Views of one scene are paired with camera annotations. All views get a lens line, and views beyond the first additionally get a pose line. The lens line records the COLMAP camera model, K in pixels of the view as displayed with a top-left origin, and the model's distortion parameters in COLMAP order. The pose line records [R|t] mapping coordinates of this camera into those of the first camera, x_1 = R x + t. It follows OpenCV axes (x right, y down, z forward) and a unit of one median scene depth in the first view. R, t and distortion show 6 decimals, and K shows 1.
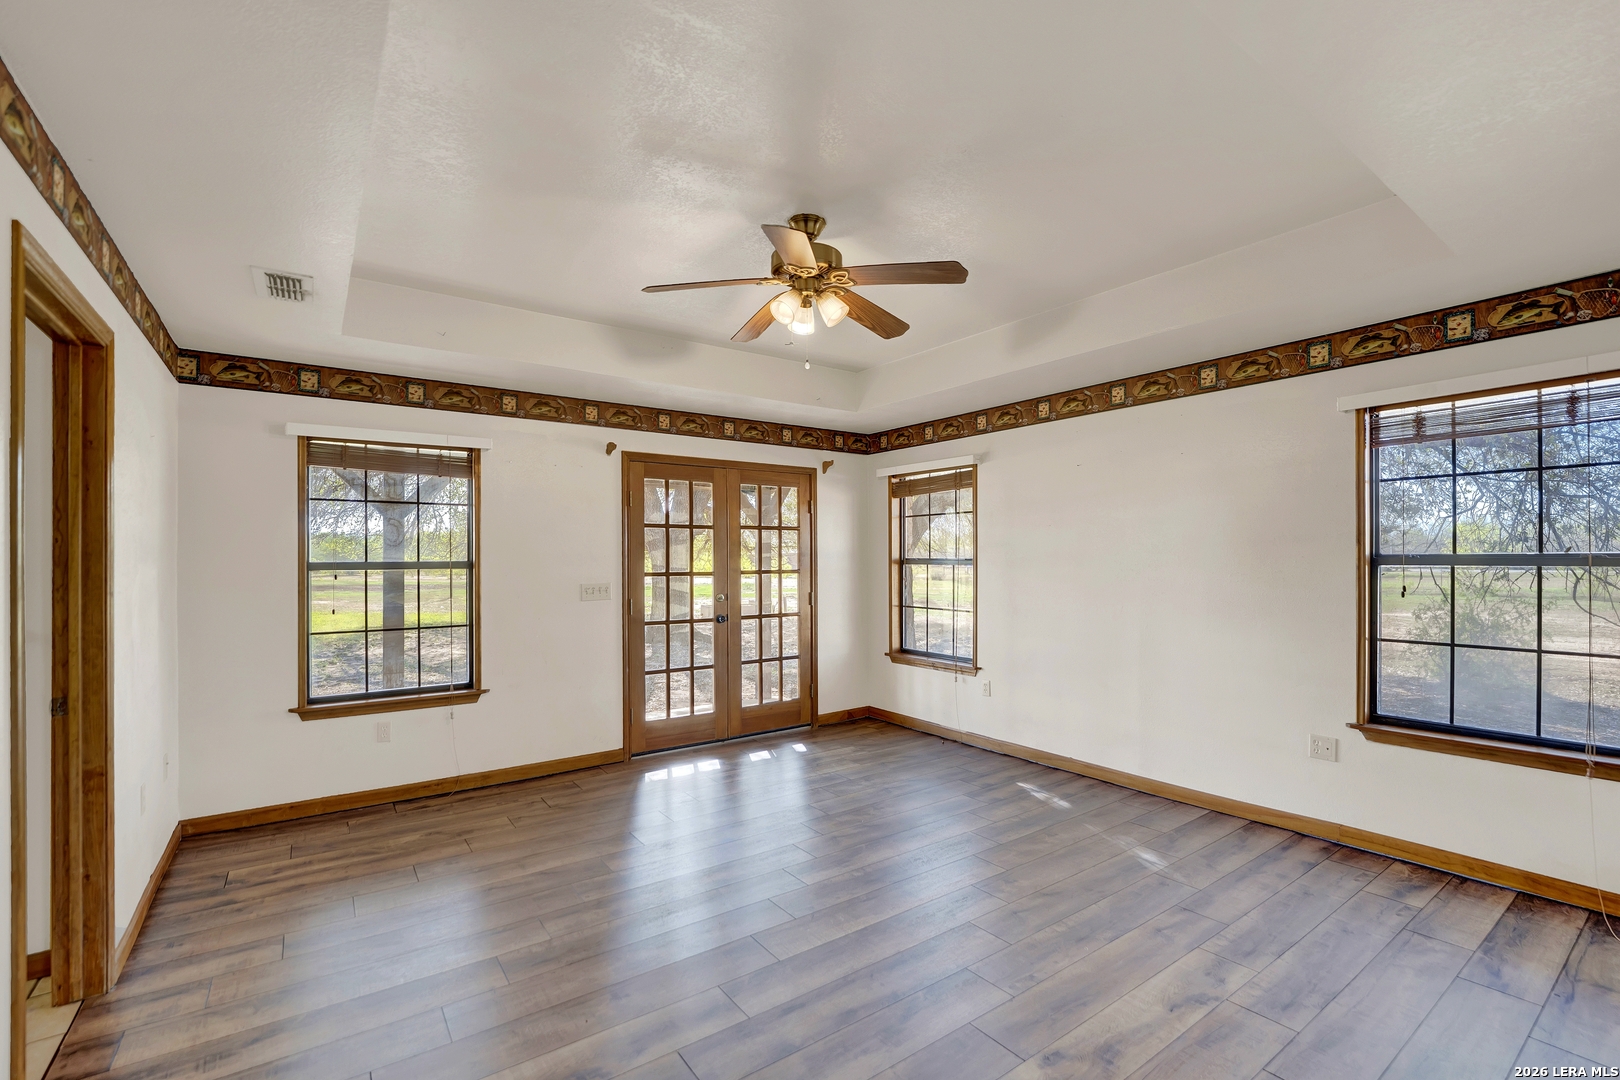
lens RADIAL K [[697.3, 0, 801.8], [0, 697.3, 566.1], [0, 0, 1]] dist [-0.028378, 0.000111]
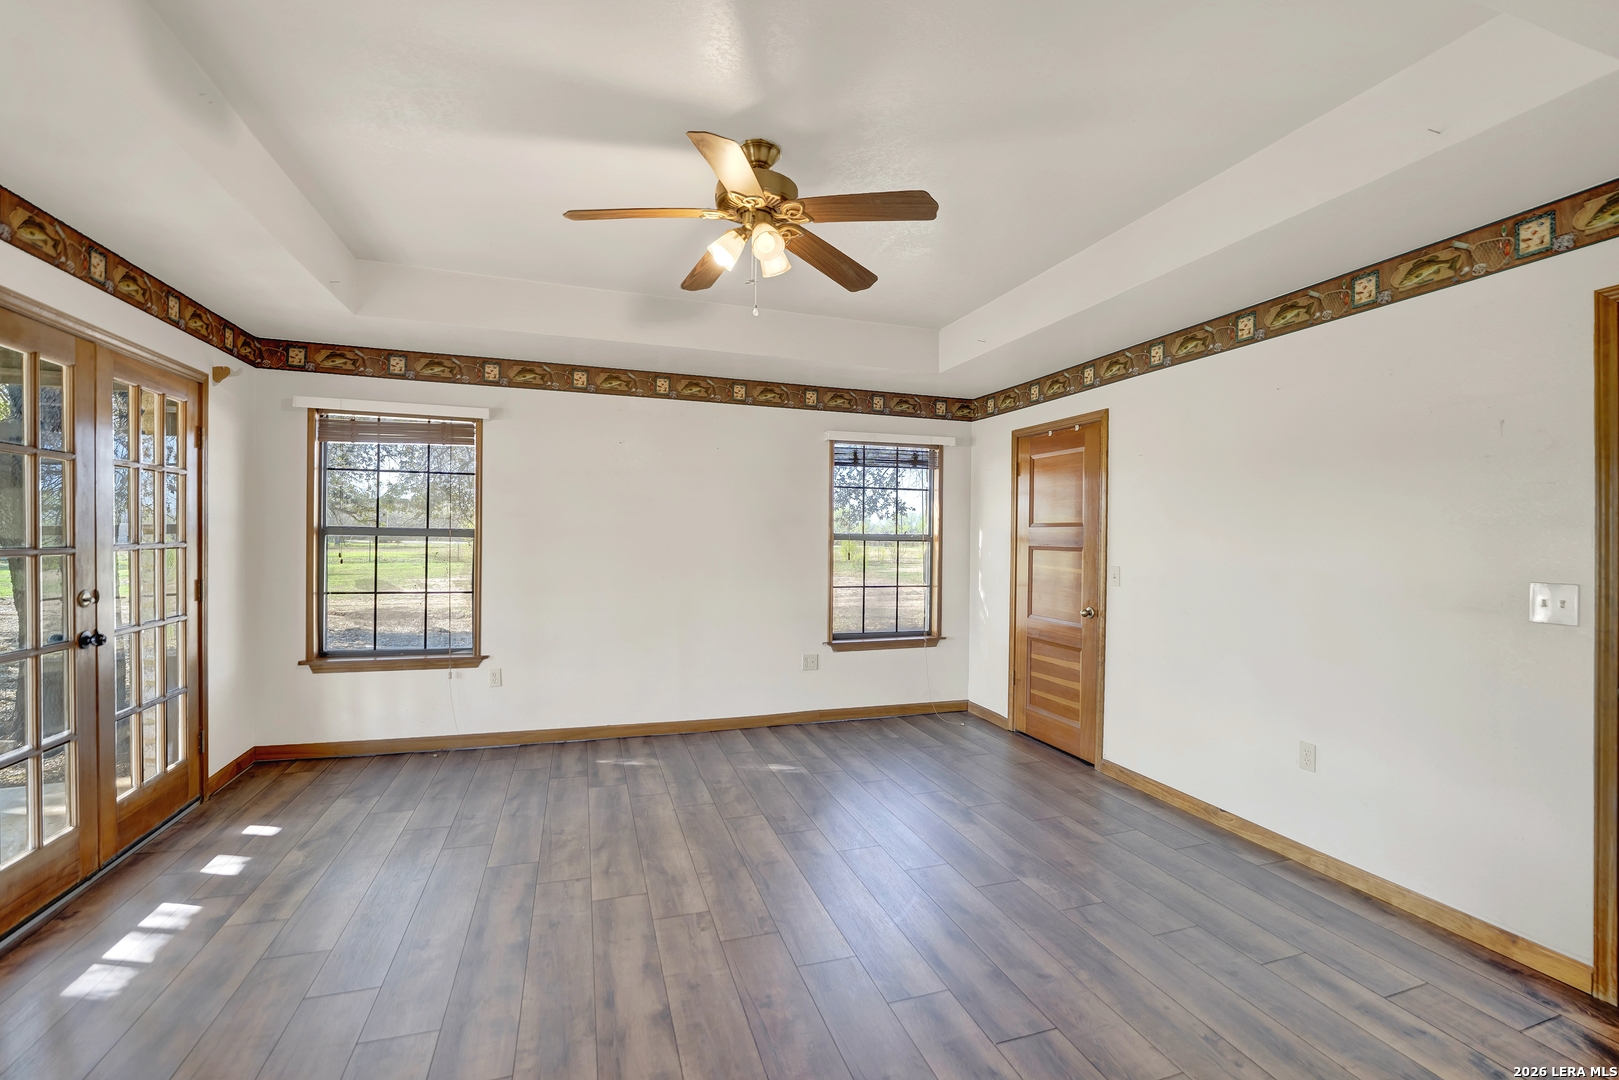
lens RADIAL K [[698.2, 0, 808.1], [0, 698.2, 536.6], [0, 0, 1]] dist [-0.030130, 0.003886]
pose [[0.289402, 0.005729, 0.957190, -0.529699], [-0.007821, 0.999963, -0.003621, -0.001408], [-0.957176, -0.006438, 0.289437, 0.431923]]
